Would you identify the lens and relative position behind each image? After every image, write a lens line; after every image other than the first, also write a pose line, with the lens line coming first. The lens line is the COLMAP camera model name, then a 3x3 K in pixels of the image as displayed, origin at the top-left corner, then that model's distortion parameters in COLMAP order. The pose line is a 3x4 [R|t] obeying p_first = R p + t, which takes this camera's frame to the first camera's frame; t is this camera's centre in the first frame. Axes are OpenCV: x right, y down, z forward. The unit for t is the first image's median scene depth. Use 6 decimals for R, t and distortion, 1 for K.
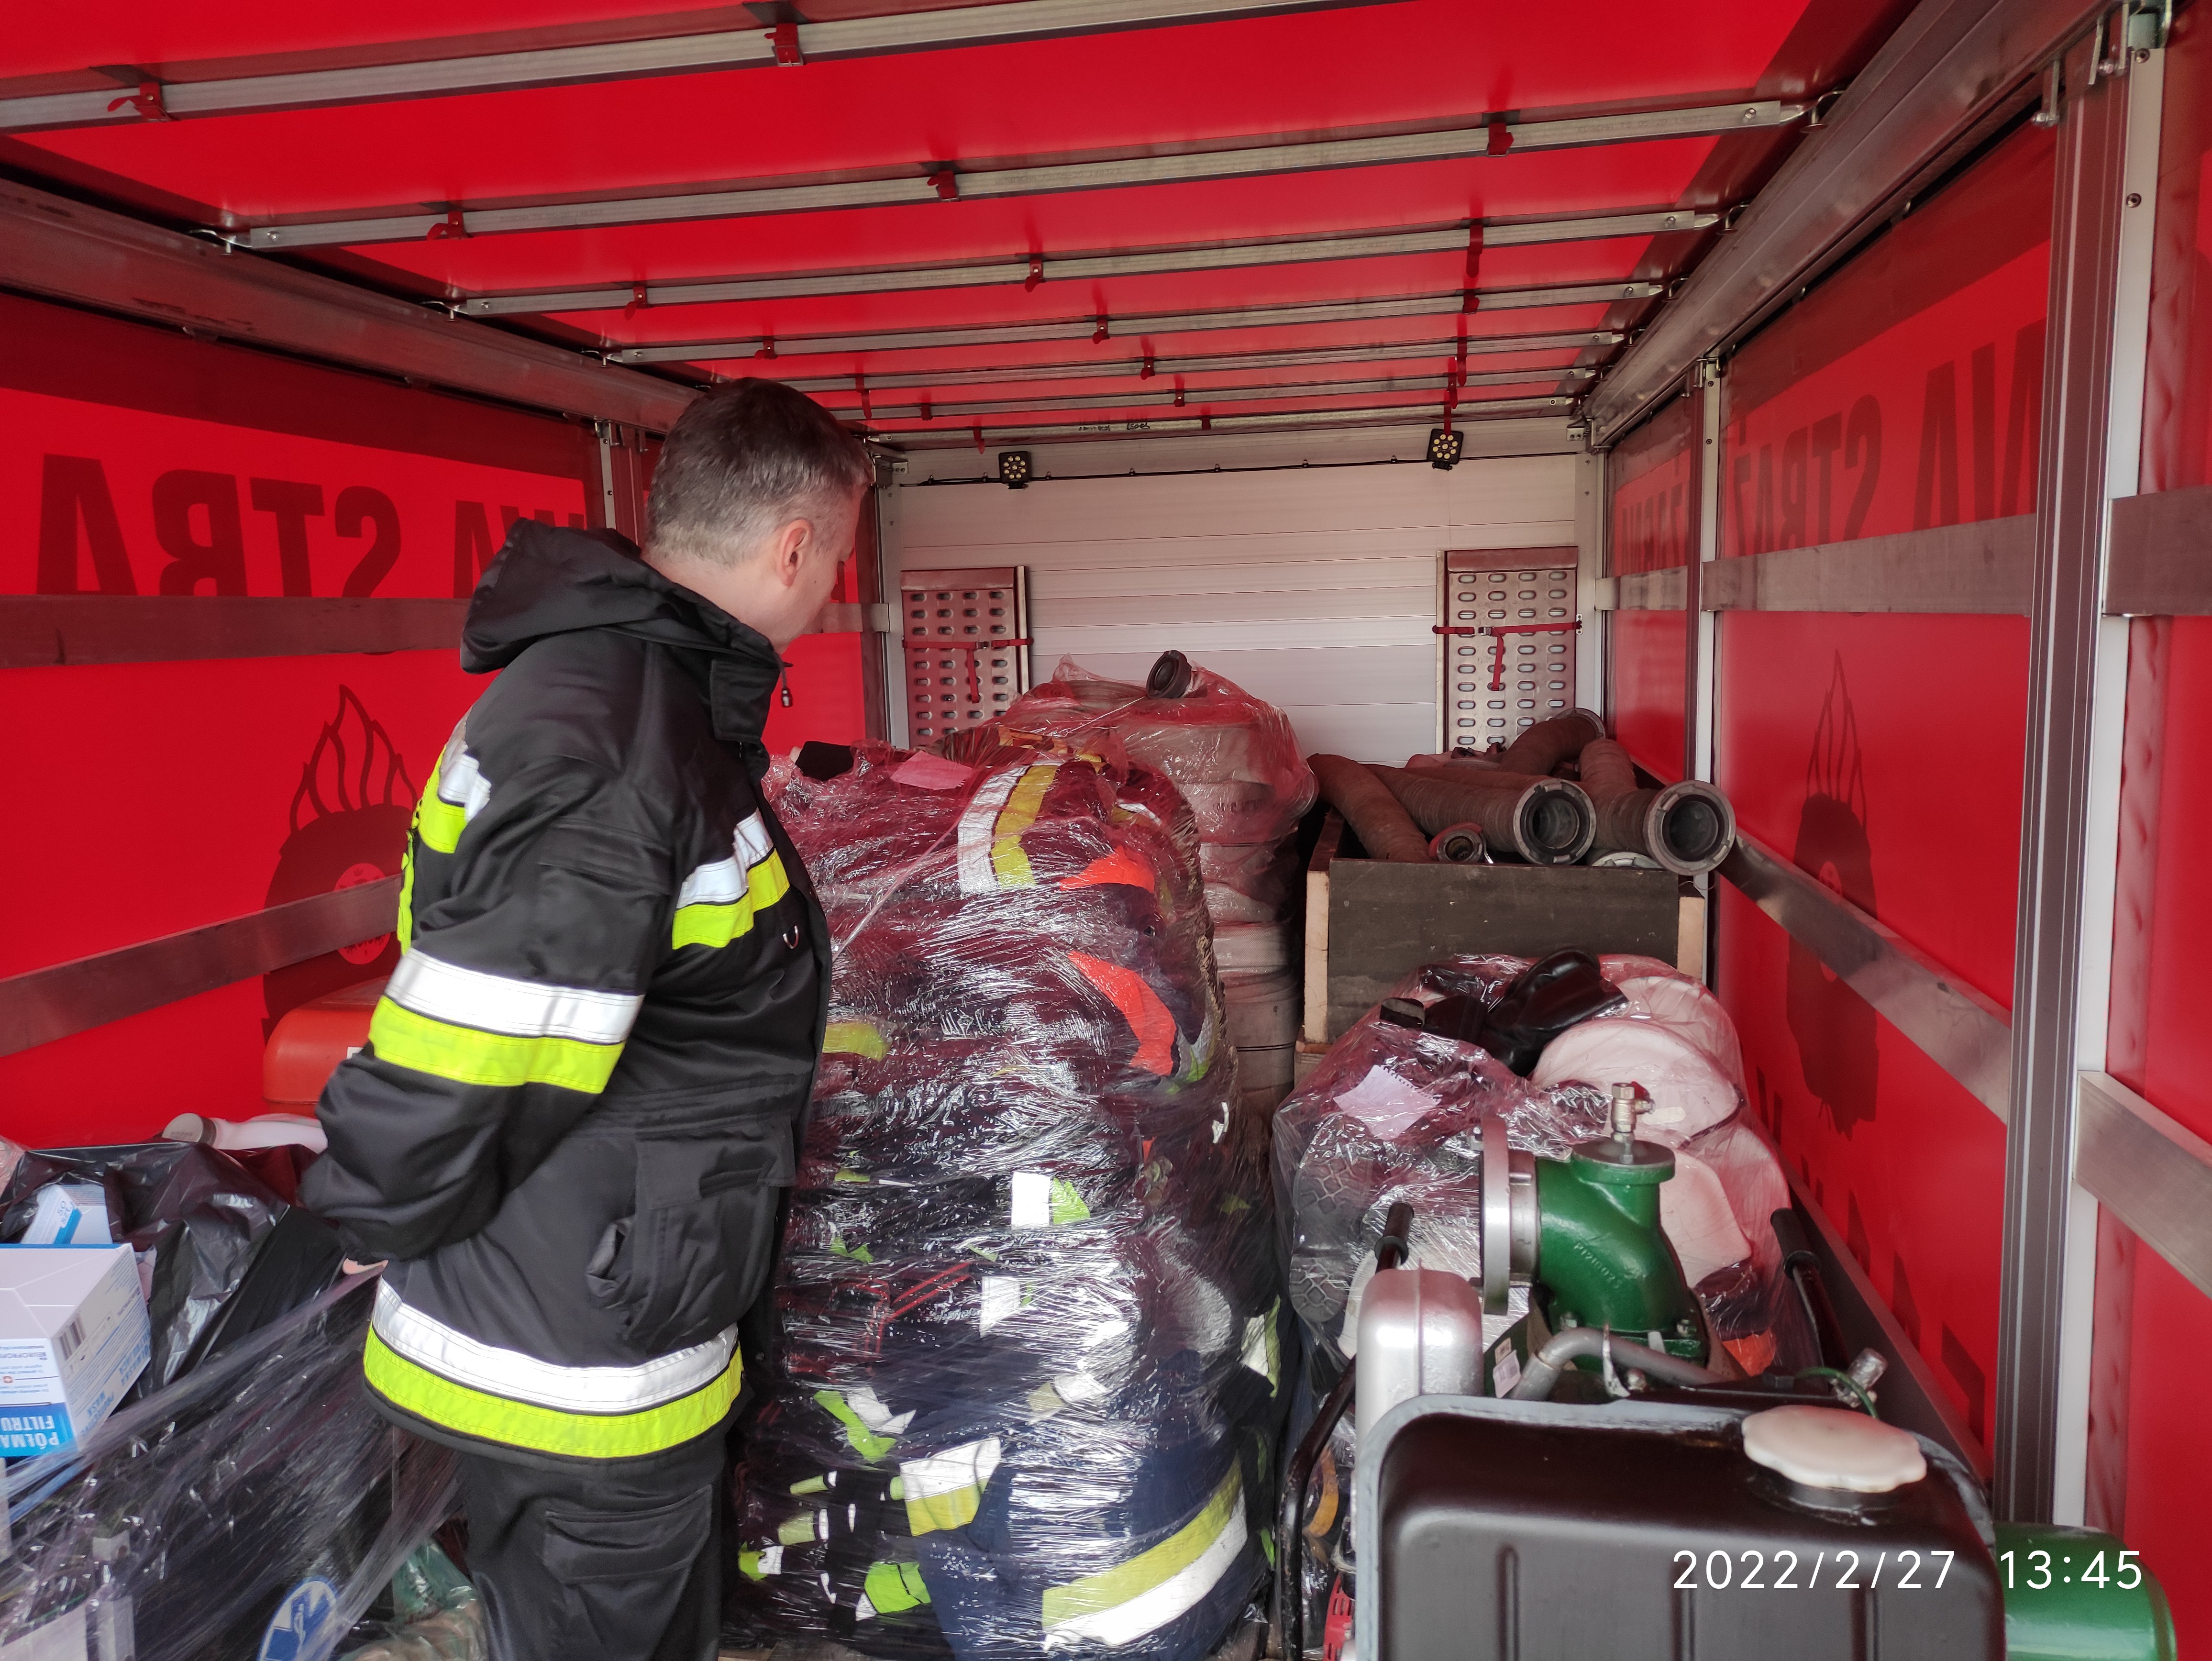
lens RADIAL K [[1615.7, 0, 1102.4], [0, 1615.7, 832.2], [0, 0, 1]] dist [0.004394, 0.000518]
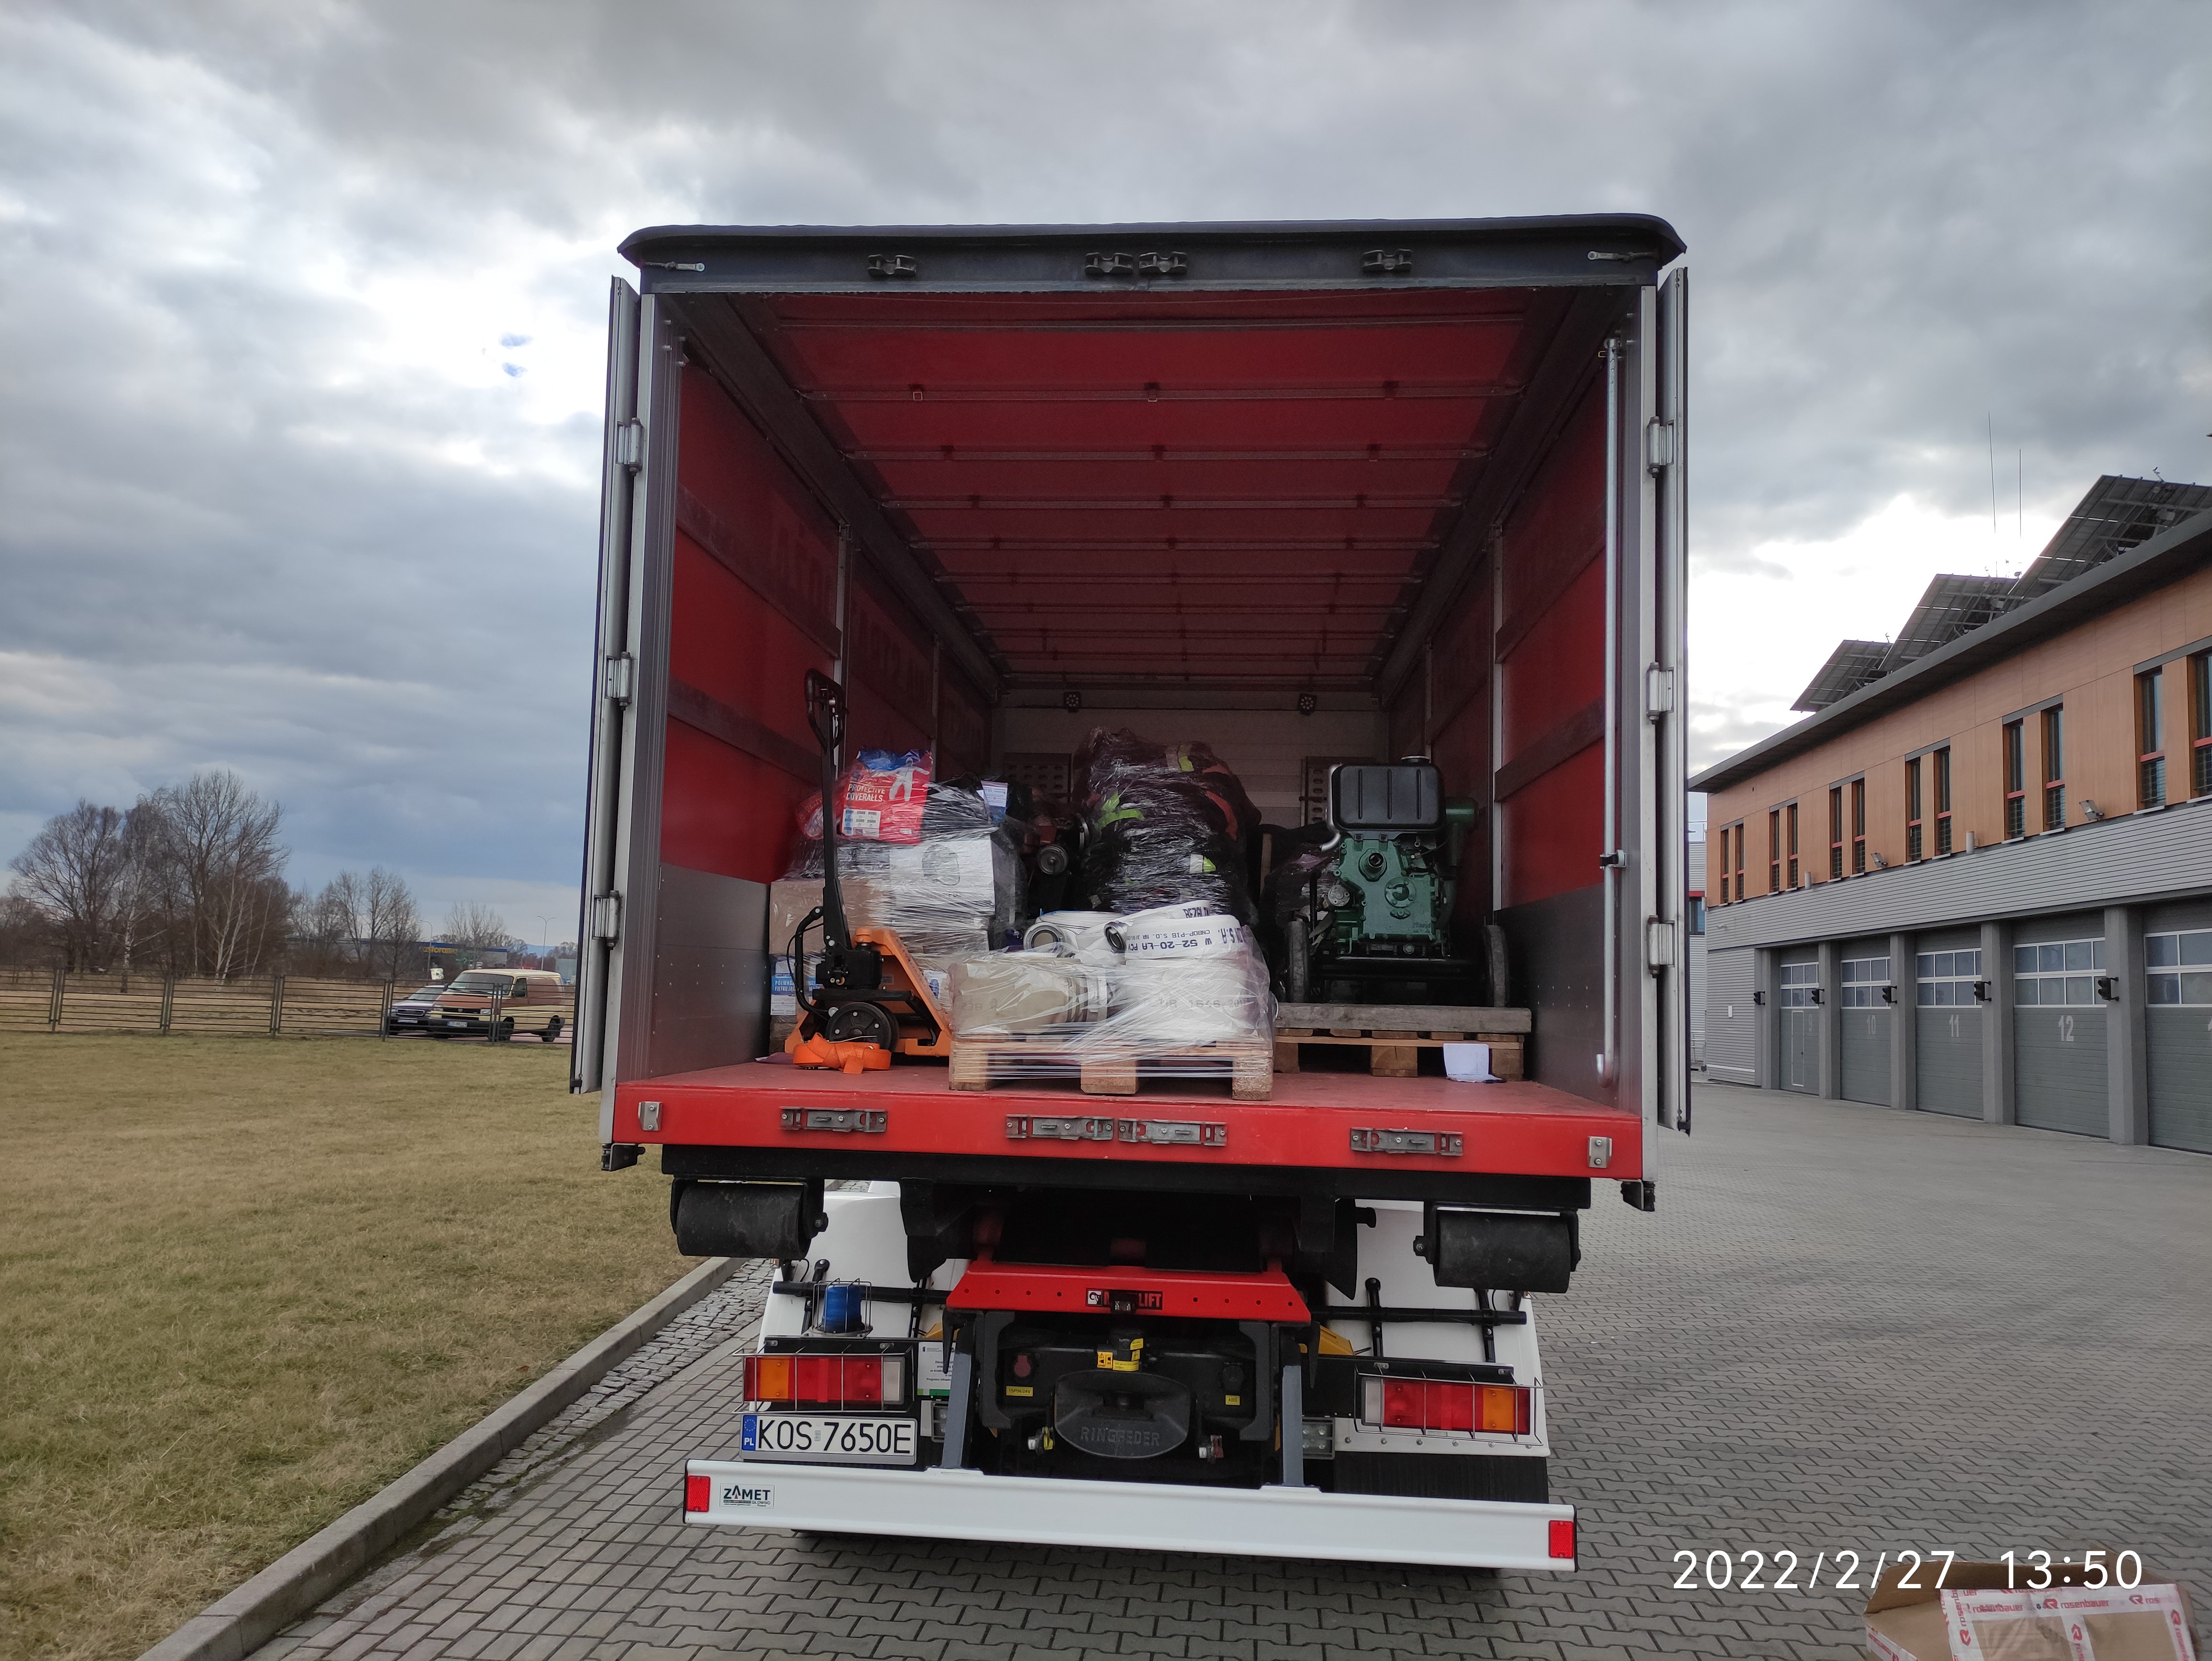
lens RADIAL K [[1615.7, 0, 1108.3], [0, 1615.7, 835.2], [0, 0, 1]] dist [0.004394, 0.000518]
pose [[0.991837, 0.062151, 0.111344, -0.215745], [-0.035727, 0.973650, -0.225233, 0.341390], [-0.122408, 0.219416, 0.967922, -0.753663]]
